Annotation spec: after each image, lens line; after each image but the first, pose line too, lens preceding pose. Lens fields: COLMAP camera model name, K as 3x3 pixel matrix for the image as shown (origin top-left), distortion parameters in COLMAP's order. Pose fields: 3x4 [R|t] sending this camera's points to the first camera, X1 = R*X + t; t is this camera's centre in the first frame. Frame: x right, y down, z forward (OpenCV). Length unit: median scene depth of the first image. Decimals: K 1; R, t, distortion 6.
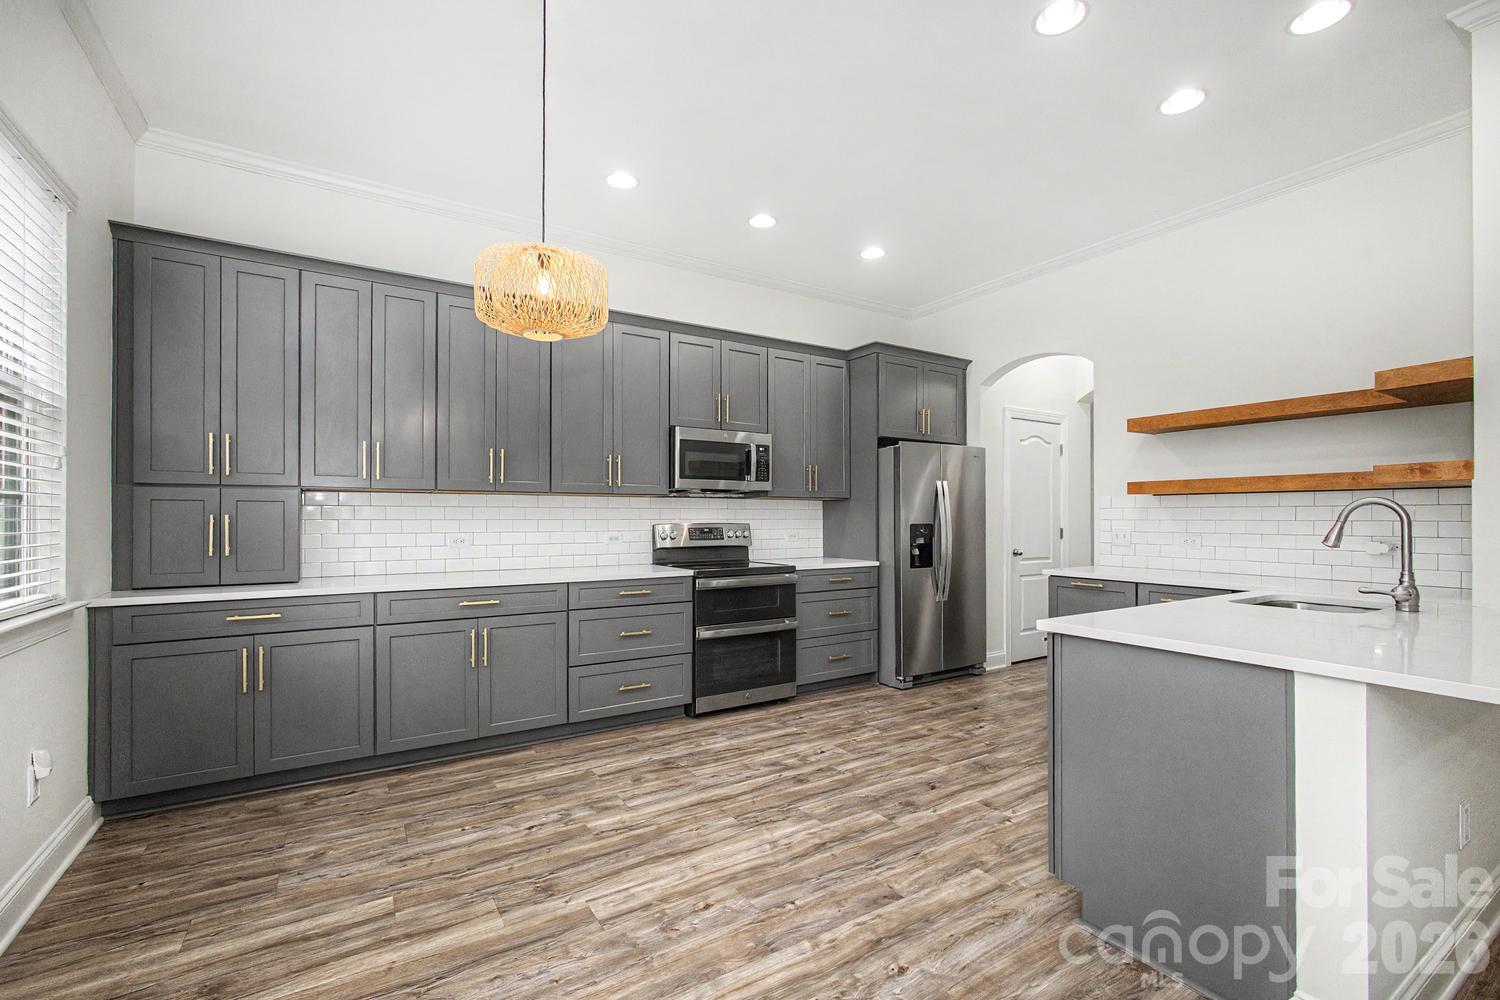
lens RADIAL K [[663.6, 0, 747.3], [0, 663.6, 510.9], [0, 0, 1]] dist [-0.001759, -0.000444]
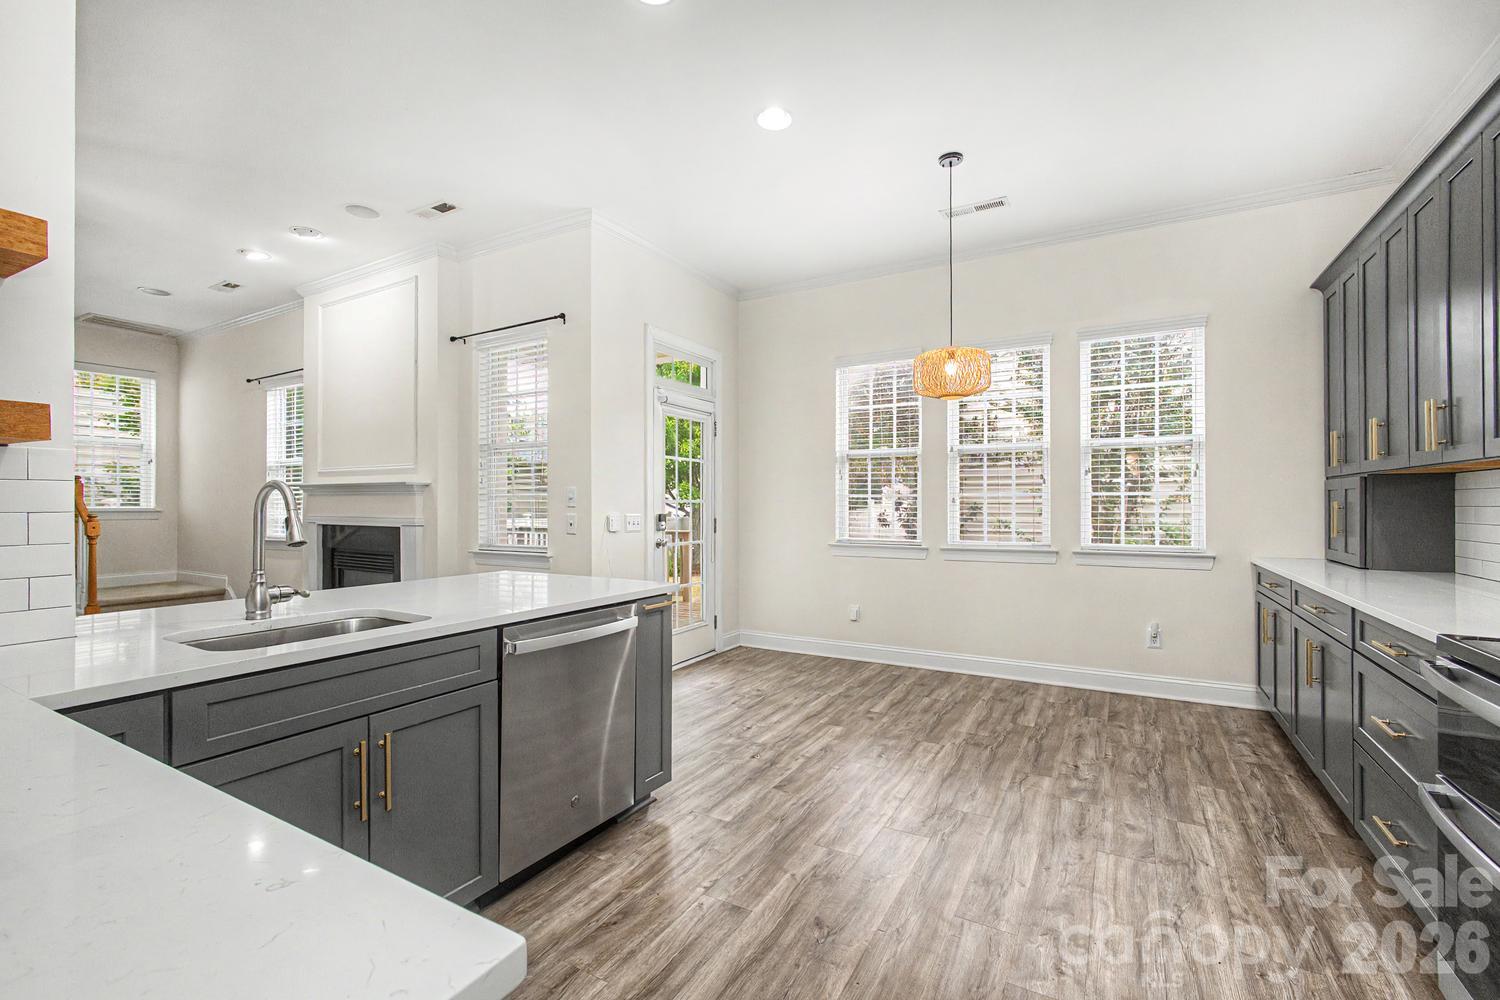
lens RADIAL K [[663.6, 0, 750.2], [0, 663.6, 502.8], [0, 0, 1]] dist [-0.001759, -0.000444]
pose [[-0.886241, 0.000004, -0.463224, 0.761809], [0.006487, 0.999902, -0.012402, 0.019658], [0.463179, -0.013996, -0.886154, 1.847352]]
